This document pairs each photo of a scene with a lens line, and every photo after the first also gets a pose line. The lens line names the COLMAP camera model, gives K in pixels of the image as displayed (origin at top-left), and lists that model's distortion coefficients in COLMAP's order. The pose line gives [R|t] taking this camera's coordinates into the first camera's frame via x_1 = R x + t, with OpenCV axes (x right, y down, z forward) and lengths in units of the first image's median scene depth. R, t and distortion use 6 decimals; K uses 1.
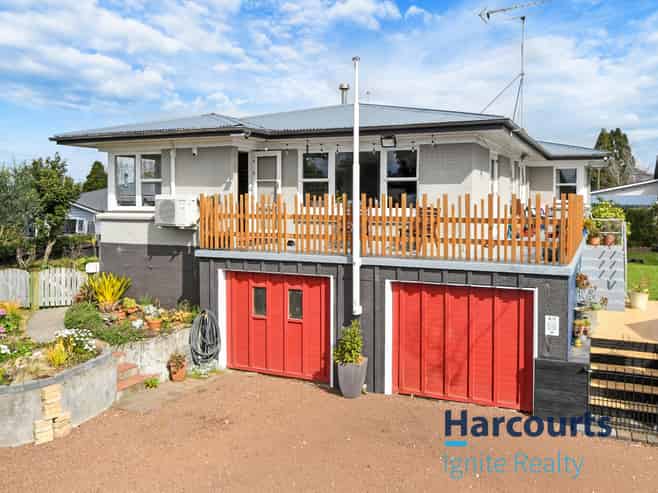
lens RADIAL K [[602.3, 0, 334.1], [0, 602.3, 210.8], [0, 0, 1]] dist [0.018784, 0.000000]
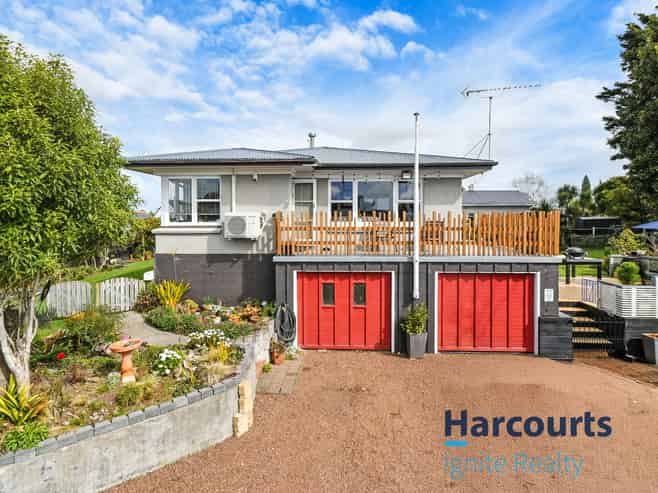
lens RADIAL K [[414.7, 0, 331.8], [0, 414.7, 218.4], [0, 0, 1]] dist [0.010416, -0.002008]
pose [[0.928677, -0.006545, 0.370831, -0.426137], [0.011702, 0.999864, -0.011658, -0.002399], [-0.370704, 0.015166, 0.928627, 0.154641]]
